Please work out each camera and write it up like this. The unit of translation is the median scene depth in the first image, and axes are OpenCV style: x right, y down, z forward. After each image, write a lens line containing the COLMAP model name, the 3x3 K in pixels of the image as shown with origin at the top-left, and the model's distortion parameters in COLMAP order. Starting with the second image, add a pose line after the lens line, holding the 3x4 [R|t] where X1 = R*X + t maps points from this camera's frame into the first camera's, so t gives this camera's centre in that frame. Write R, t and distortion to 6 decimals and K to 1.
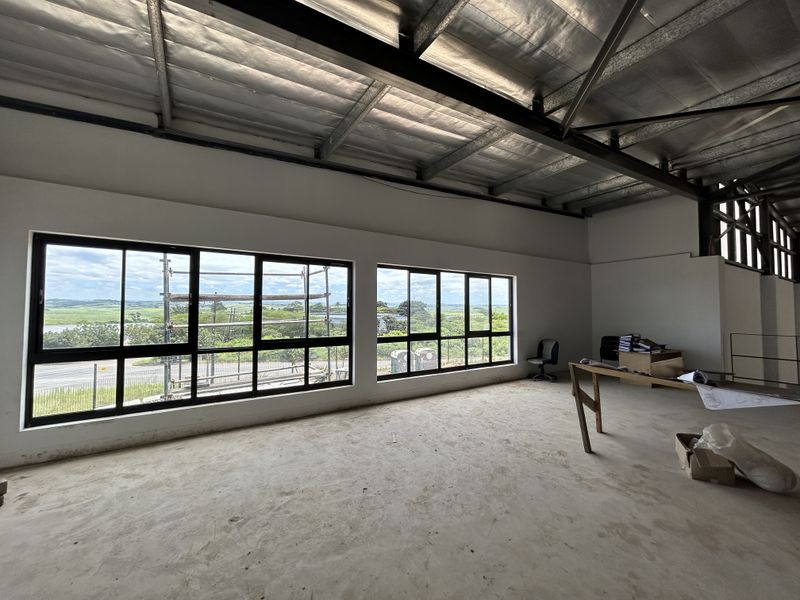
lens RADIAL K [[343.7, 0, 447.4], [0, 343.7, 297.2], [0, 0, 1]] dist [0.000071, 0.000067]
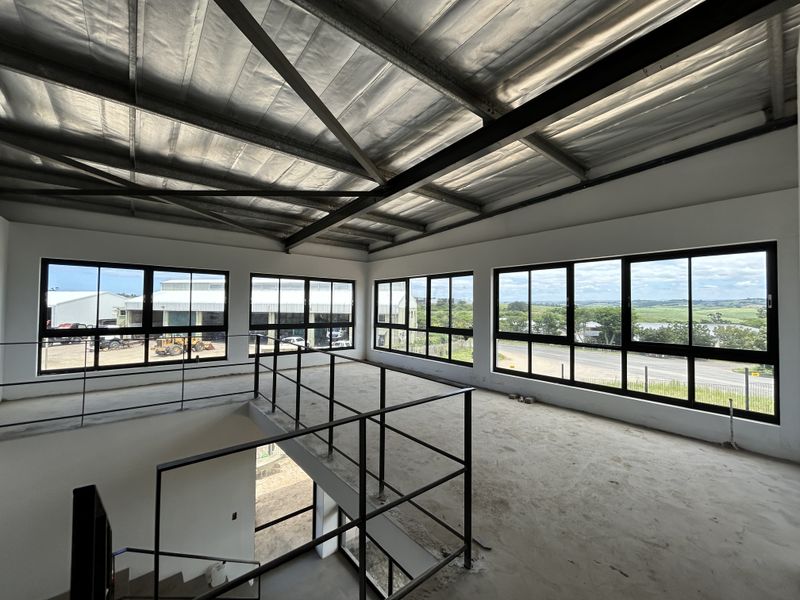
lens RADIAL K [[321.0, 0, 397.7], [0, 321.0, 303.6], [0, 0, 1]] dist [-0.000288, 0.000289]
pose [[0.046241, -0.016581, -0.998793, 0.737603], [0.025454, 0.999557, -0.015415, 0.024341], [0.998606, -0.024711, 0.046643, 0.553542]]
